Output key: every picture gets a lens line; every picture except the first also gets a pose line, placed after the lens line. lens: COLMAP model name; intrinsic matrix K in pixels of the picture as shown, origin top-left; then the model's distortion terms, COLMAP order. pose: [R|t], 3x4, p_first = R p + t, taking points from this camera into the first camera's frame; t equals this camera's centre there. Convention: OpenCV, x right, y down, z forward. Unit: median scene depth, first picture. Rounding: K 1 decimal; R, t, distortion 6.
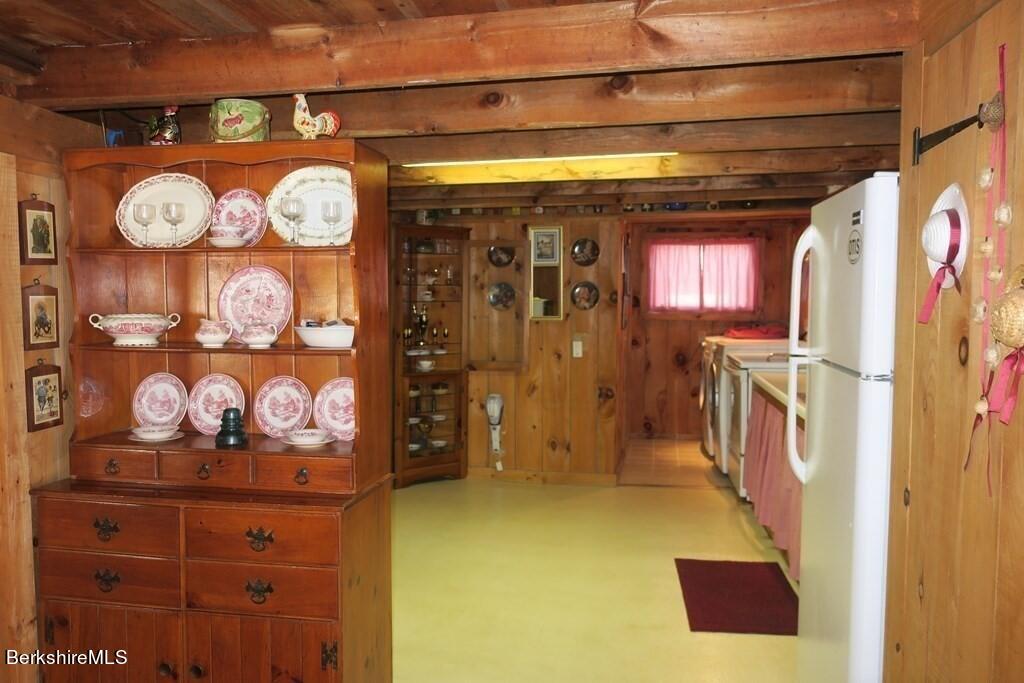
lens RADIAL K [[802.9, 0, 512.0], [0, 802.9, 341.5], [0, 0, 1]] dist [-0.011730, 0.009645]
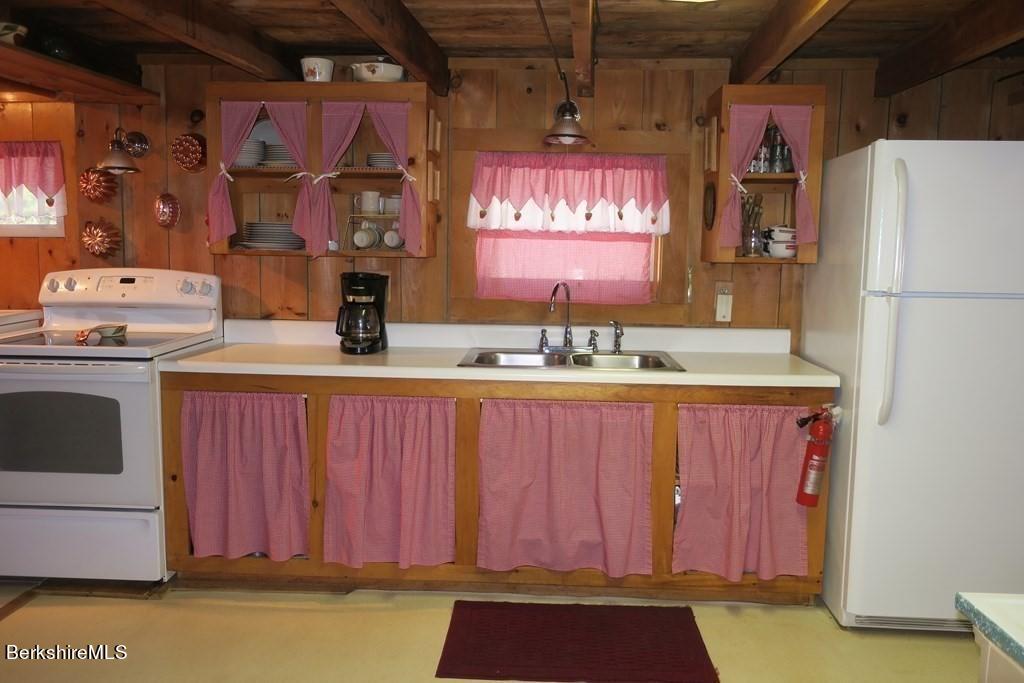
lens RADIAL K [[802.9, 0, 512.0], [0, 802.9, 341.5], [0, 0, 1]] dist [-0.011730, 0.009645]
pose [[-0.097661, -0.121067, 0.987829, -0.202020], [0.049022, 0.990783, 0.126275, -0.025395], [-0.994012, 0.060758, -0.090826, 0.559656]]
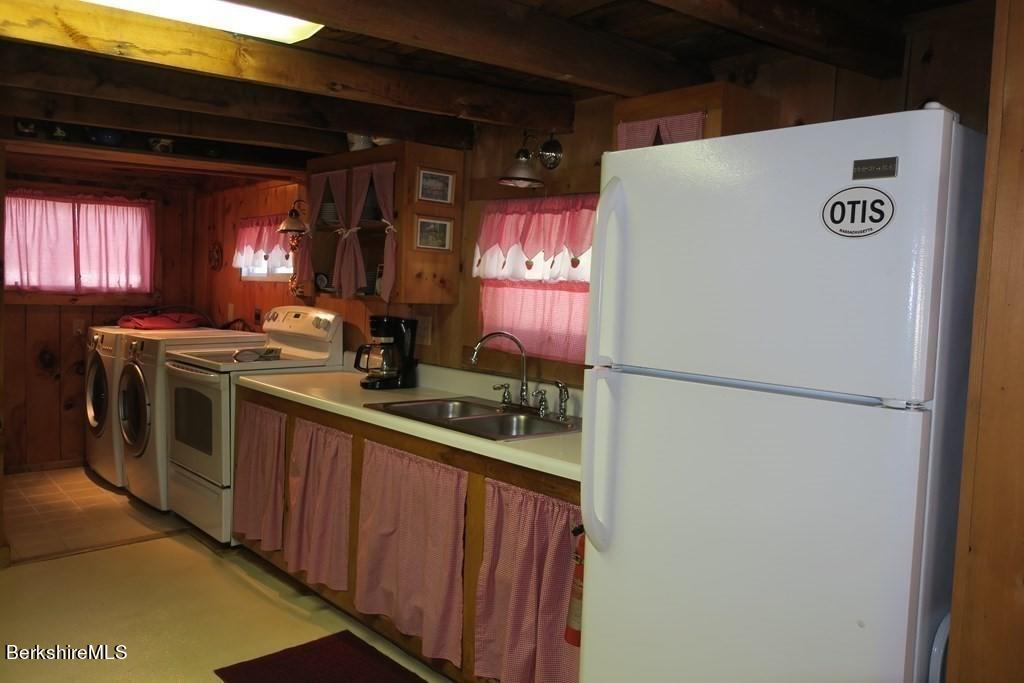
lens RADIAL K [[802.9, 0, 512.0], [0, 802.9, 341.5], [0, 0, 1]] dist [-0.011730, 0.009645]
pose [[0.638881, -0.036525, 0.768438, -0.078488], [0.017431, 0.999303, 0.033006, -0.010271], [-0.769108, -0.007692, 0.639072, 0.223443]]
